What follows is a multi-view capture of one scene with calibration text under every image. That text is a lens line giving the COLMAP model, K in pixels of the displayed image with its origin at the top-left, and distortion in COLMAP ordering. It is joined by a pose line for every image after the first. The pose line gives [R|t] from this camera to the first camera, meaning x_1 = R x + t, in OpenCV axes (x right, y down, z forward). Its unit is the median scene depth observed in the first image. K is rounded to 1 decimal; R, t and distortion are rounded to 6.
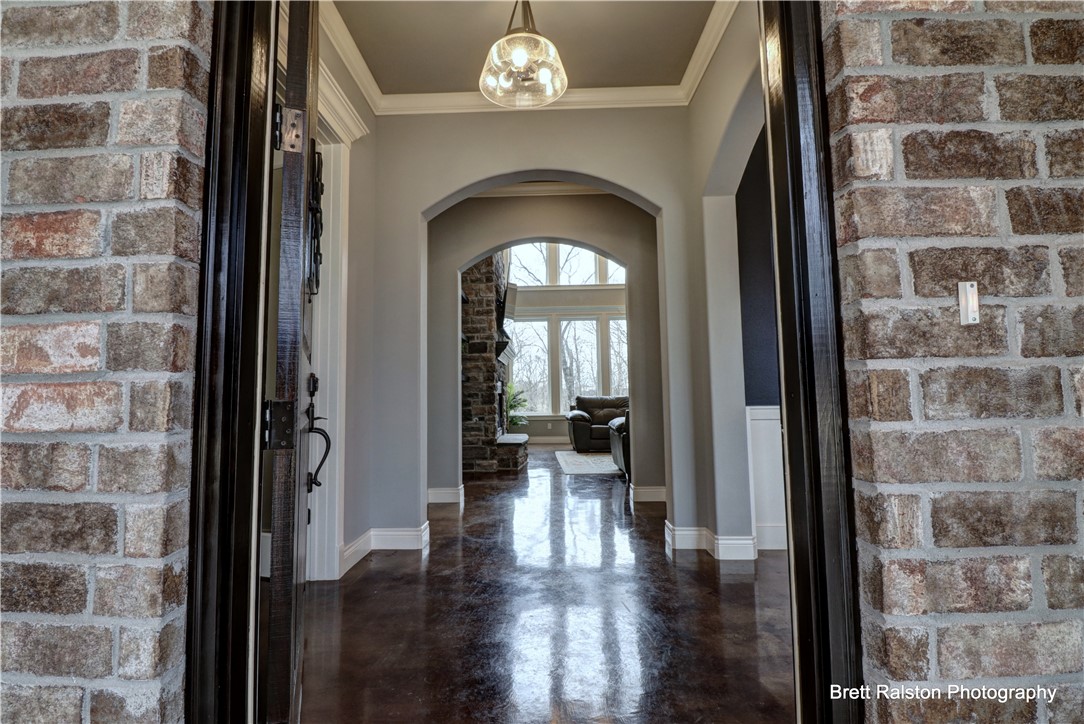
lens RADIAL K [[506.7, 0, 540.9], [0, 506.7, 360.6], [0, 0, 1]] dist [-0.006901, -0.000598]
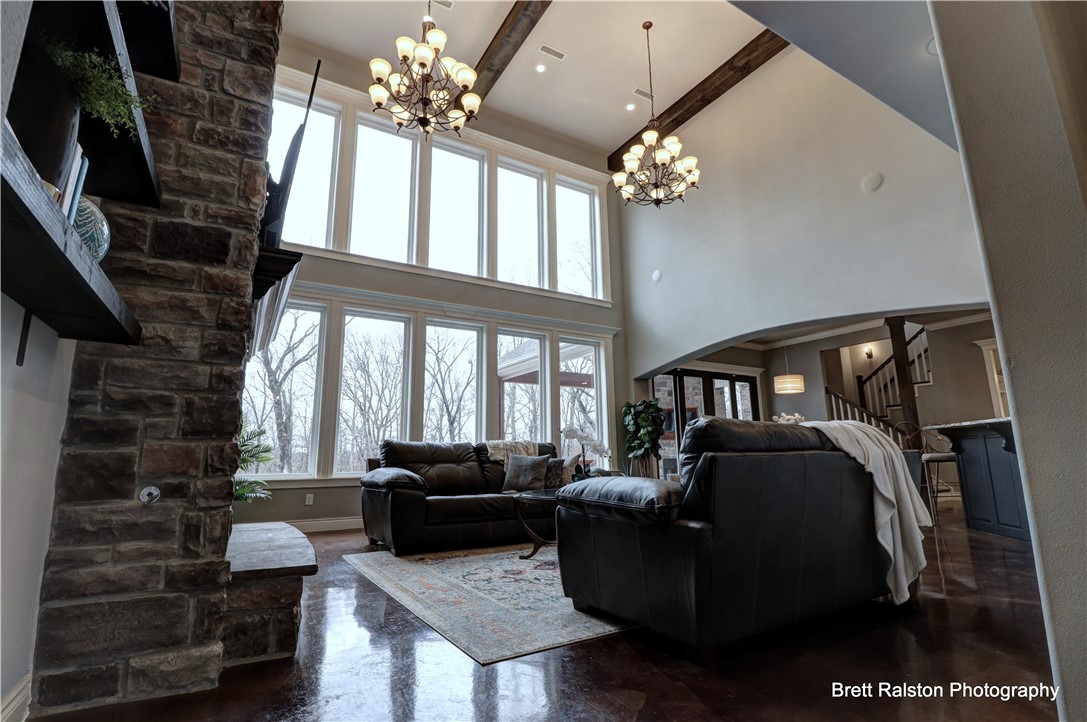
lens RADIAL K [[508.1, 0, 537.3], [0, 508.1, 362.1], [0, 0, 1]] dist [-0.006901, -0.000598]
pose [[0.854806, 0.104611, 0.508294, -0.095550], [-0.043558, 0.990478, -0.130595, 0.072745], [-0.517116, 0.089493, 0.851224, 0.653009]]
